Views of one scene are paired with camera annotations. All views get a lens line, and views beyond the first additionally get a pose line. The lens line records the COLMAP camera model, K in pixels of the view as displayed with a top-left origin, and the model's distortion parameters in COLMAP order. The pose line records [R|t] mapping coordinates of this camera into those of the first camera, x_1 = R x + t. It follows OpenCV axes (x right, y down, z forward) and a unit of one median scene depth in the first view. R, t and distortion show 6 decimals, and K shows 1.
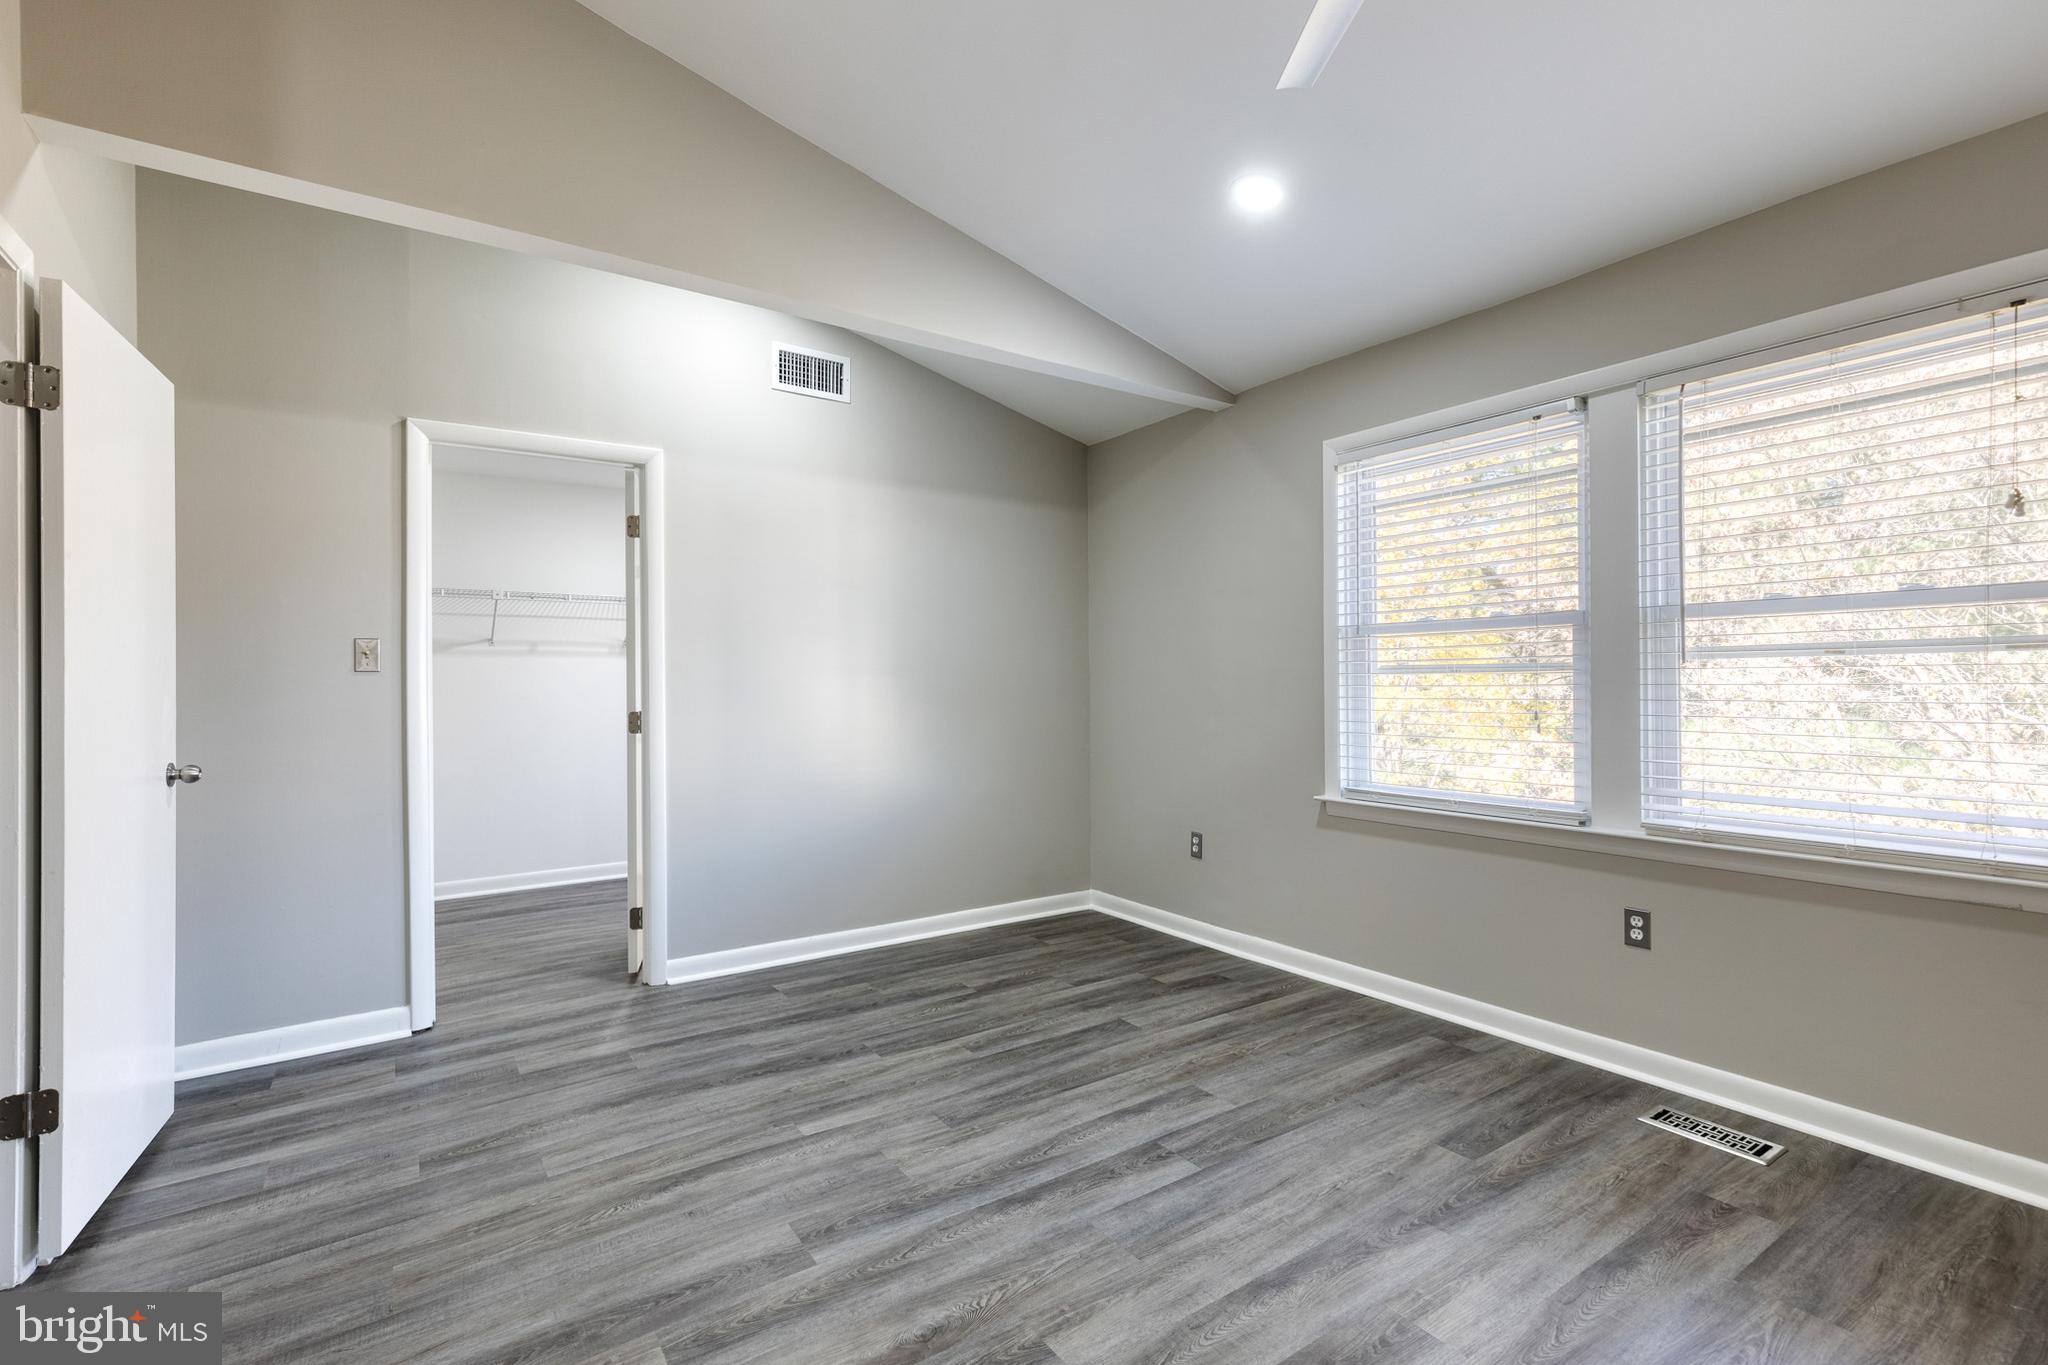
lens RADIAL K [[927.6, 0, 1044.0], [0, 927.6, 683.9], [0, 0, 1]] dist [0.011946, -0.002265]
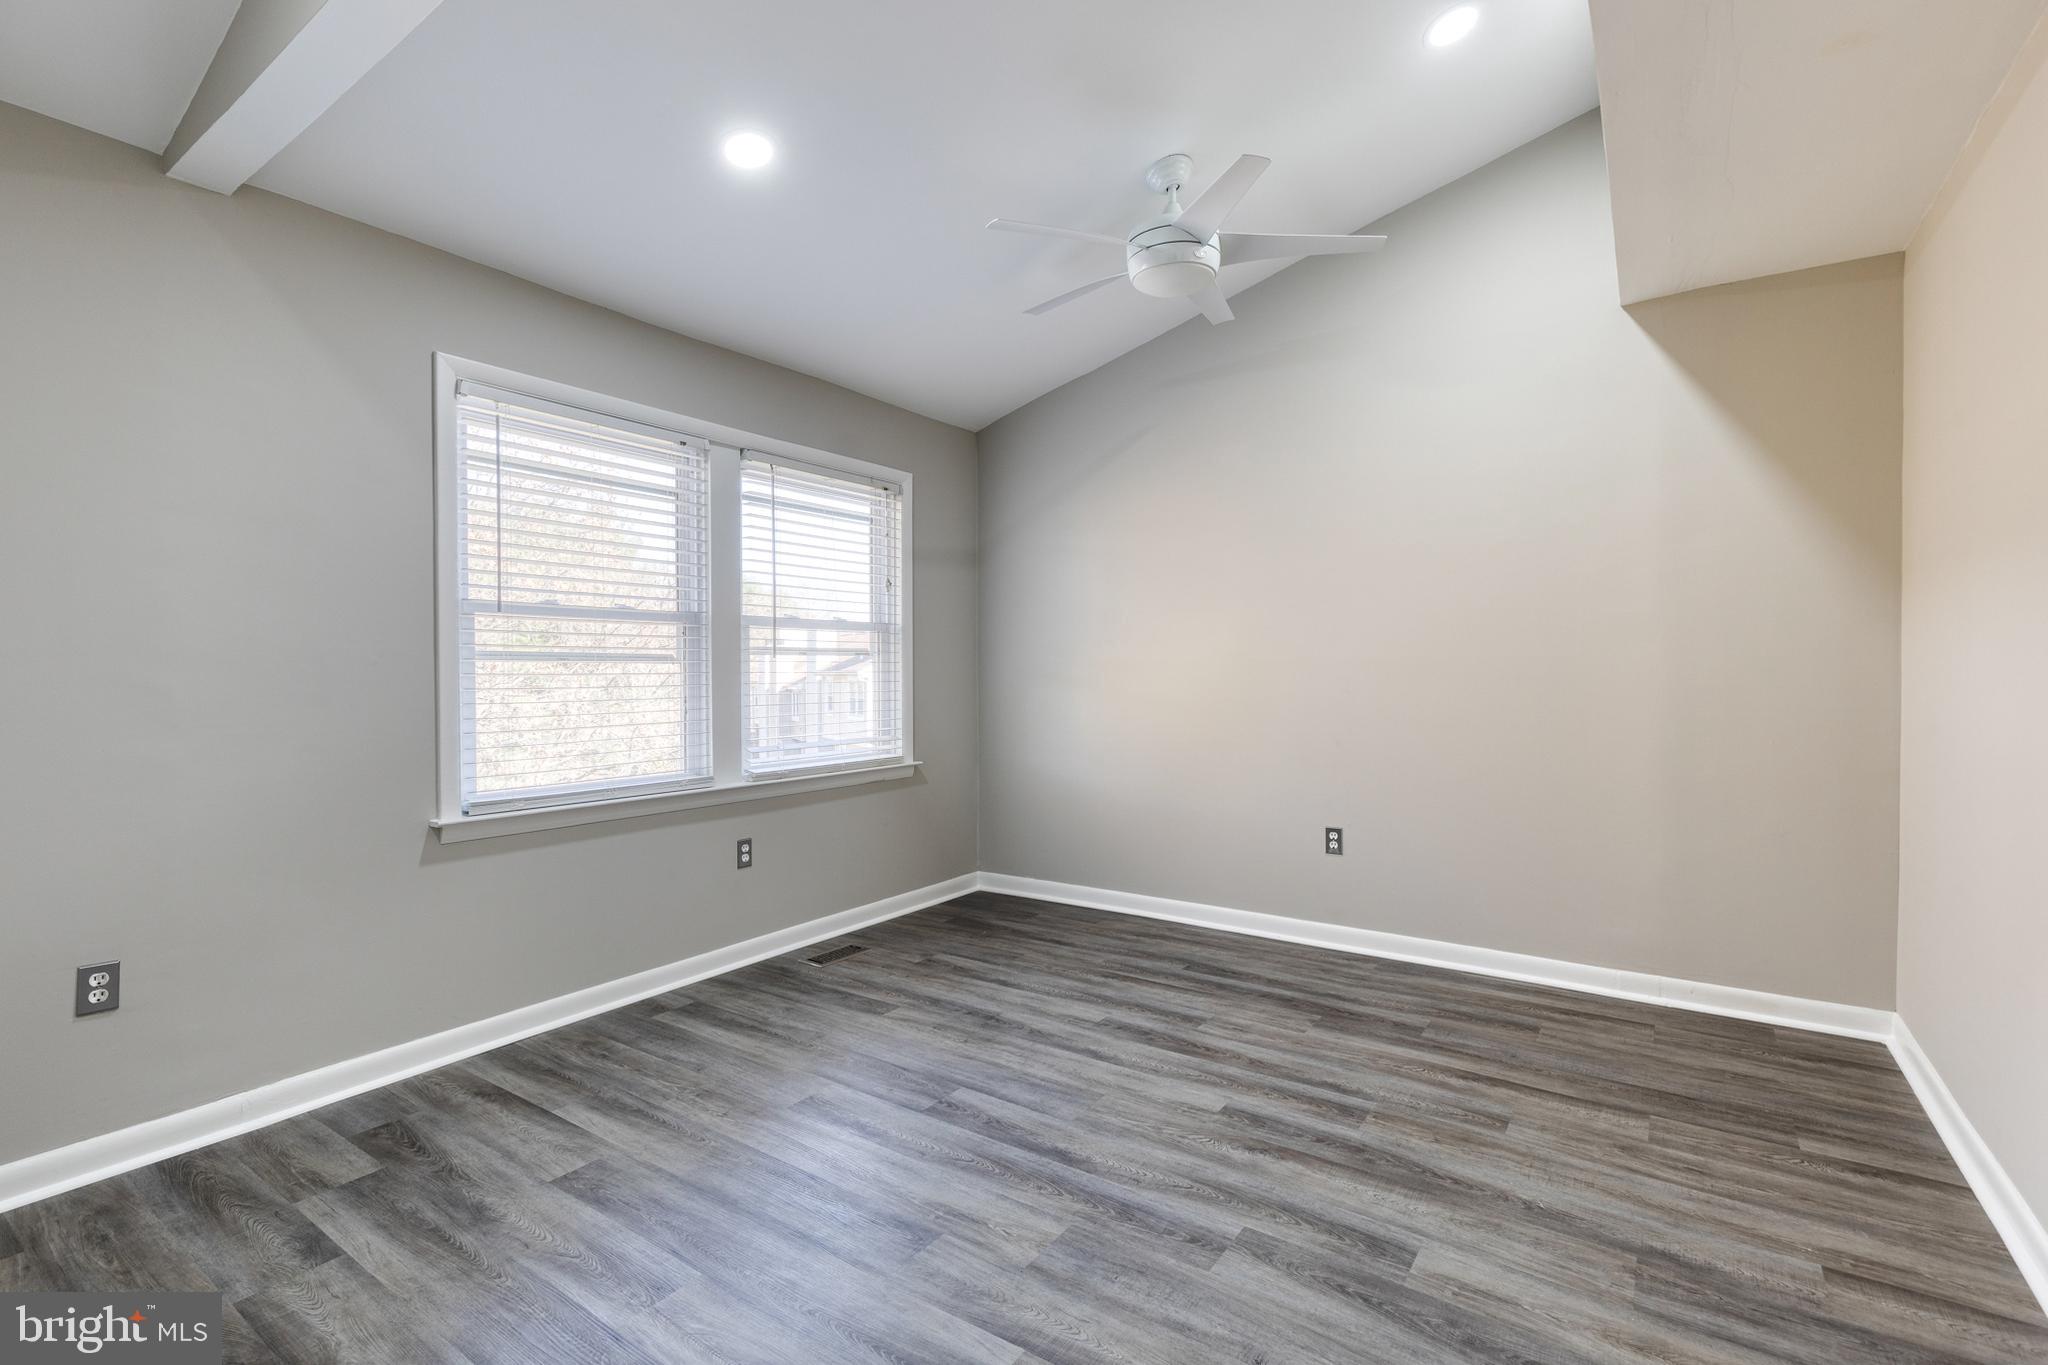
lens RADIAL K [[927.6, 0, 1031.5], [0, 927.6, 683.3], [0, 0, 1]] dist [0.011946, -0.002265]
pose [[-0.346881, -0.000471, 0.937909, -0.776833], [0.011039, 0.999929, 0.004585, 0.014929], [-0.937844, 0.011944, -0.346851, 1.087589]]
